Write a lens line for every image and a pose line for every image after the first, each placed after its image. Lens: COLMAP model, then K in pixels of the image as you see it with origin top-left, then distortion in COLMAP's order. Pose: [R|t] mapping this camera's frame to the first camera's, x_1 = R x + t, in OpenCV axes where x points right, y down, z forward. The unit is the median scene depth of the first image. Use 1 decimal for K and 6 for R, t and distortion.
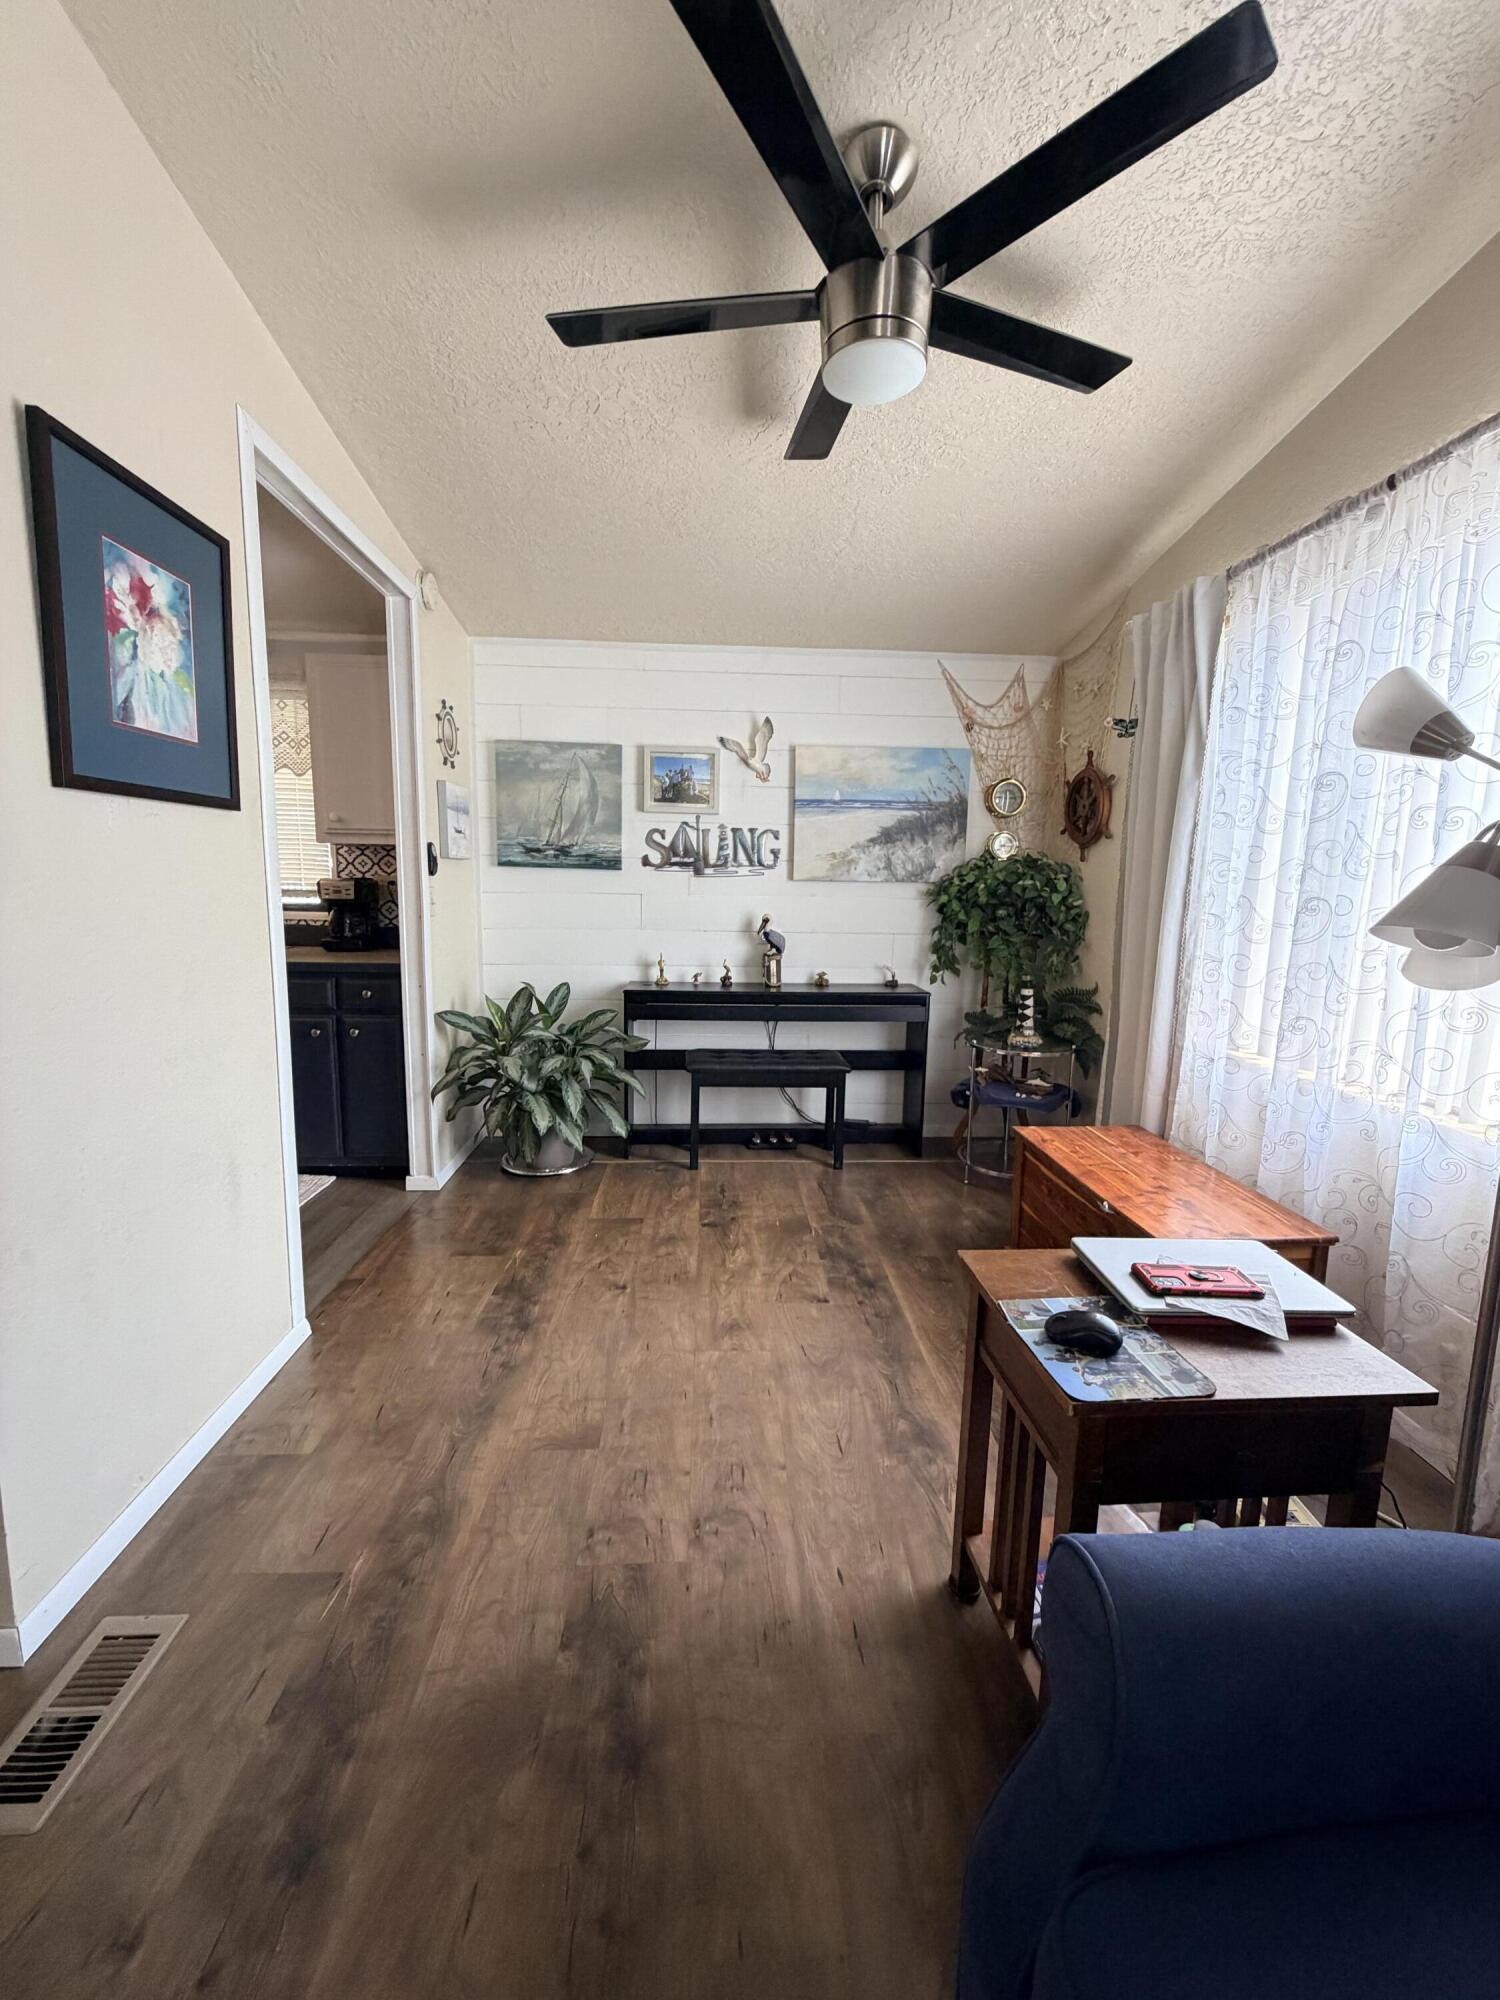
lens RADIAL K [[796.5, 0, 750.0], [0, 796.5, 1000.0], [0, 0, 1]] dist [-0.001655, -0.000123]
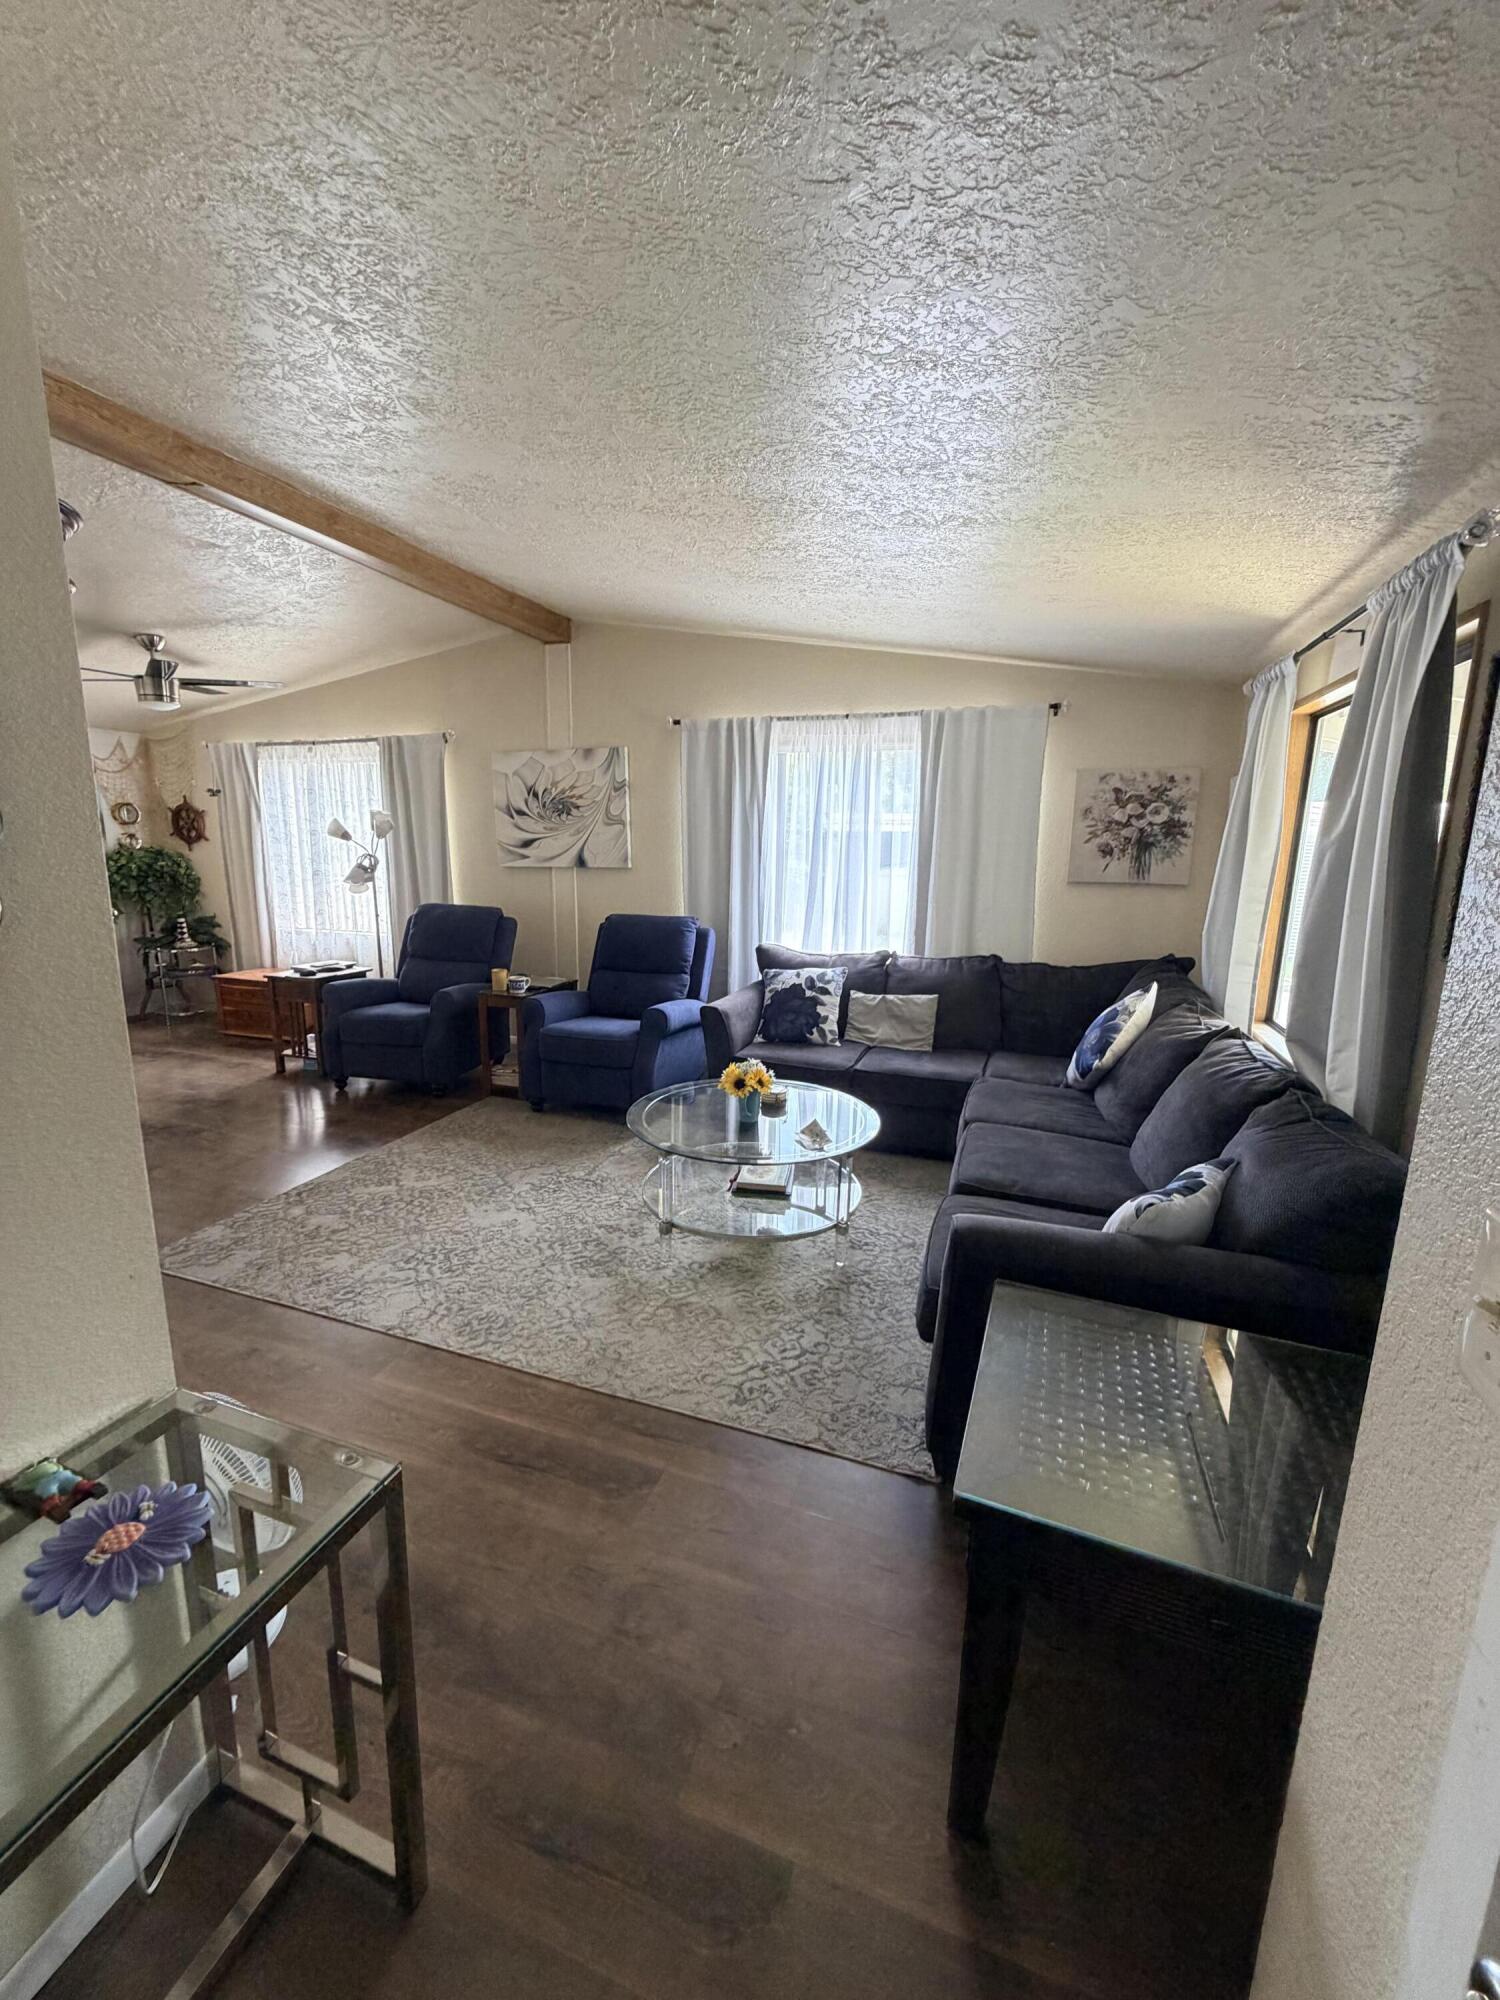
lens RADIAL K [[799.7, 0, 750.0], [0, 799.7, 1000.0], [0, 0, 1]] dist [-0.001326, -0.000157]
pose [[0.383263, -0.189677, 0.903953, -0.837546], [0.132309, 0.979868, 0.149509, 0.066703], [-0.914113, 0.062300, 0.400644, -0.947156]]
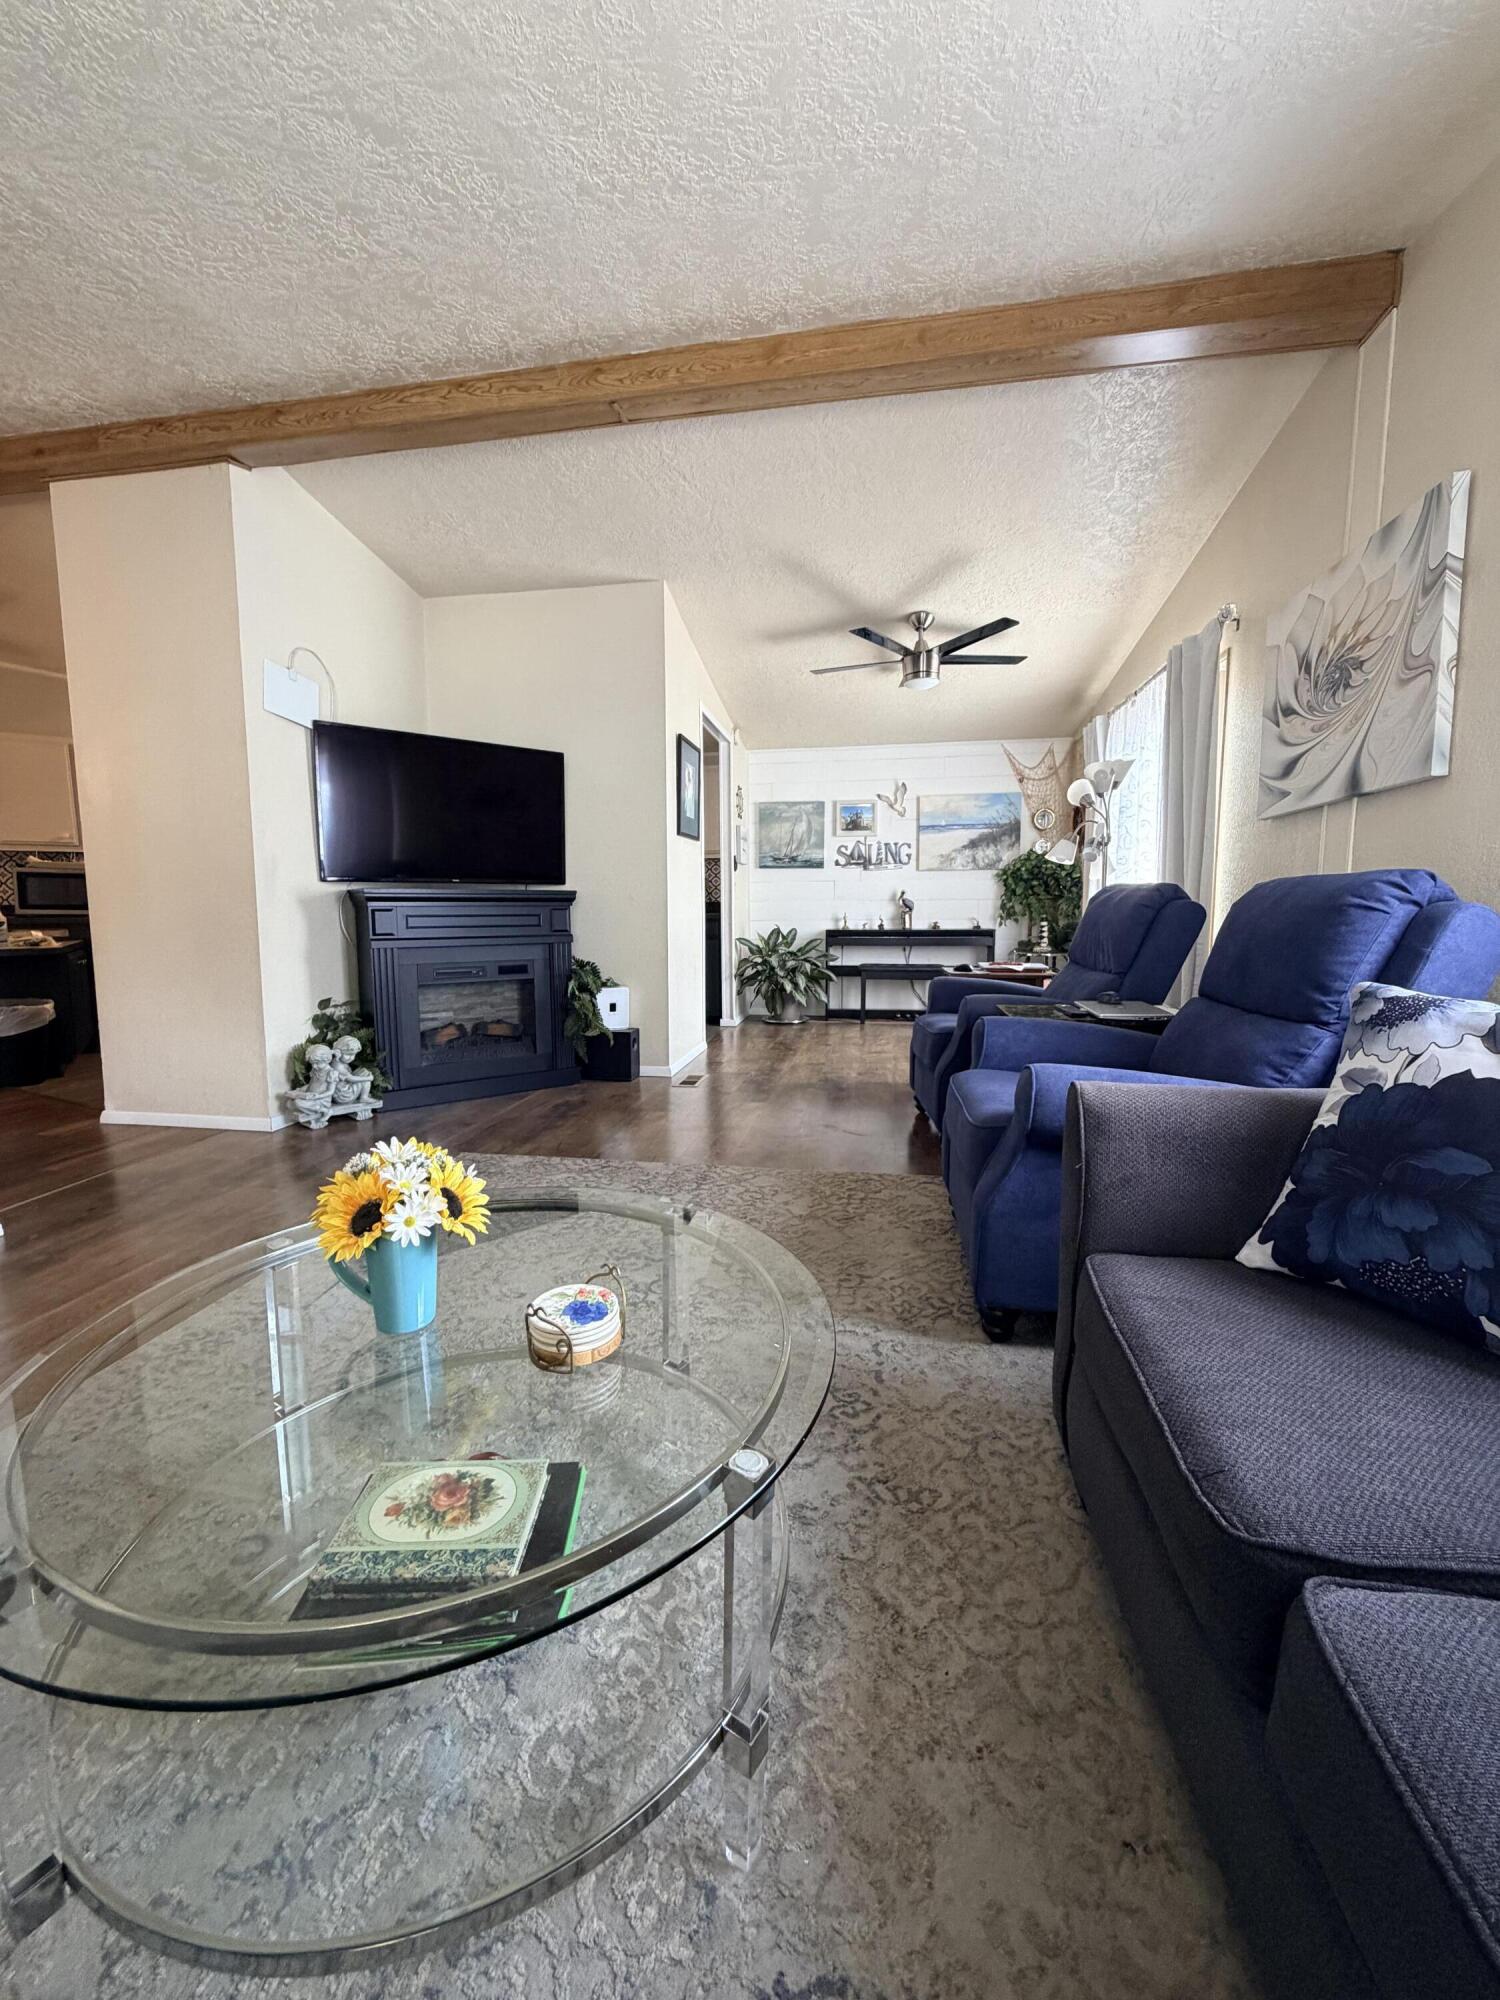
lens RADIAL K [[796.9, 0, 750.0], [0, 796.9, 1000.0], [0, 0, 1]] dist [-0.000166, -0.000322]
pose [[0.975776, 0.000433, -0.218772, 0.078358], [-0.007522, 0.999473, -0.031572, 0.208749], [0.218643, 0.032453, 0.975265, -0.858112]]
